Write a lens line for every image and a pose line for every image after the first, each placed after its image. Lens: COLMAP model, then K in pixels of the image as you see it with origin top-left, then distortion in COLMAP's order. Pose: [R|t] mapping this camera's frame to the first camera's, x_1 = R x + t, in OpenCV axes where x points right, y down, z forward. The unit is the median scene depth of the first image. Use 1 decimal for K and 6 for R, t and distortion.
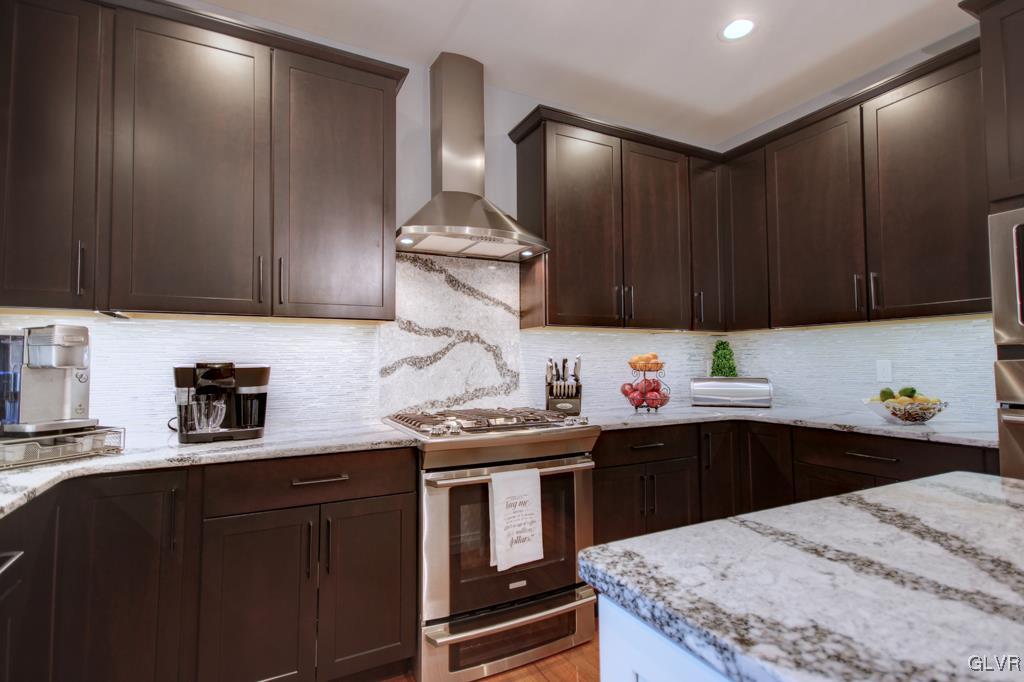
lens RADIAL K [[481.1, 0, 505.7], [0, 481.1, 343.3], [0, 0, 1]] dist [-0.003118, 0.000033]
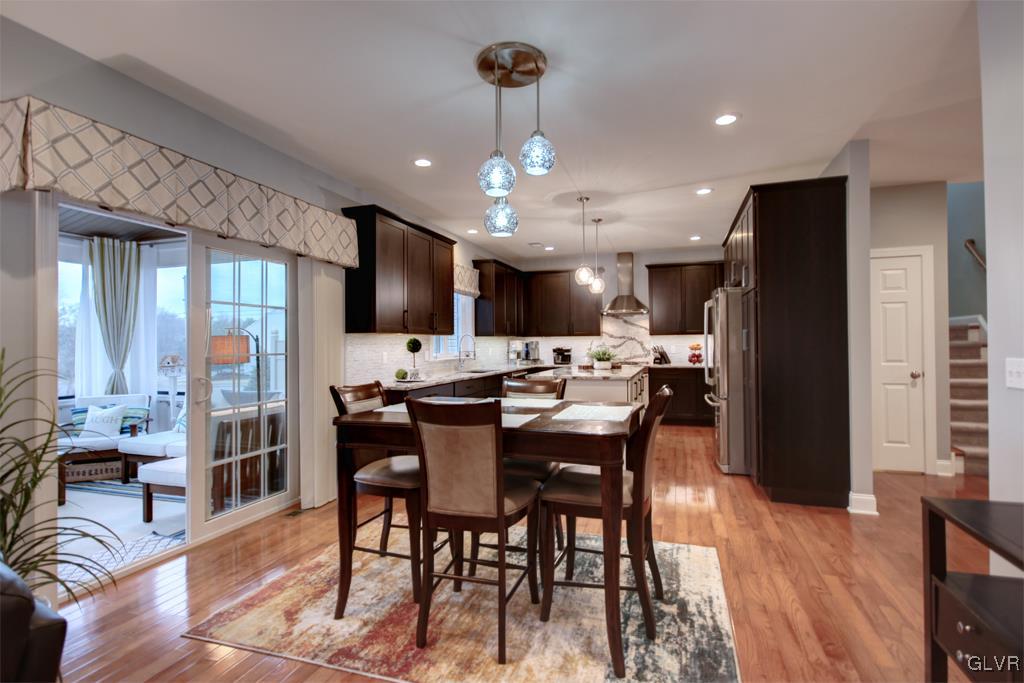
lens RADIAL K [[481.1, 0, 516.8], [0, 481.1, 339.9], [0, 0, 1]] dist [-0.003118, 0.000033]
pose [[0.704861, -0.010306, -0.709270, 1.603404], [0.038705, 0.998964, 0.023950, -0.108463], [0.708288, -0.044333, 0.704530, -1.709431]]
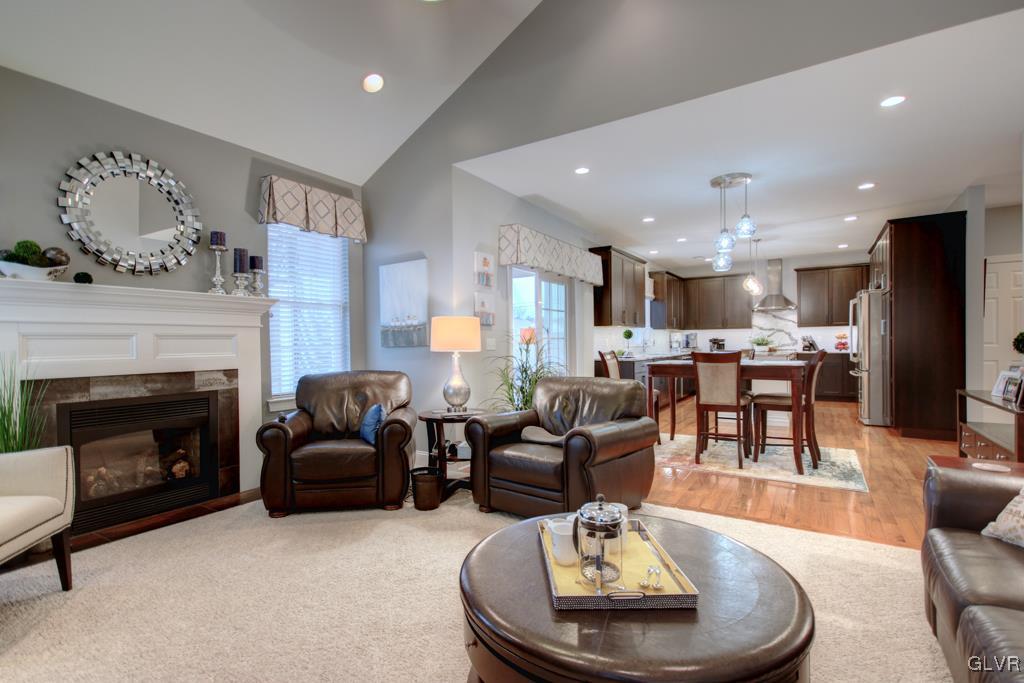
lens RADIAL K [[466.0, 0, 504.4], [0, 466.0, 344.5], [0, 0, 1]] dist [0.002775, -0.000137]
pose [[0.490059, 0.001748, -0.871687, 2.036372], [0.047063, 0.998486, 0.028461, -0.107798], [0.870418, -0.054972, 0.489235, -2.648889]]
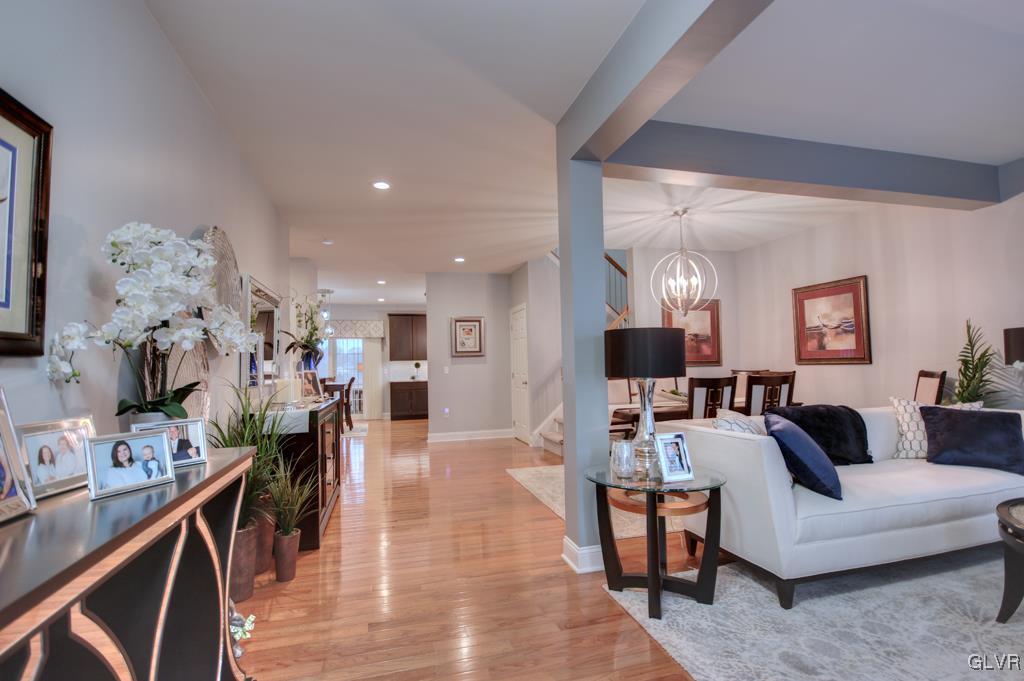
lens RADIAL K [[481.1, 0, 513.2], [0, 481.1, 341.2], [0, 0, 1]] dist [-0.003118, 0.000033]
pose [[-0.199778, -0.044553, -0.978828, 4.145387], [0.064691, 0.996186, -0.058546, 0.039233], [0.977703, -0.075018, -0.196134, 1.018051]]
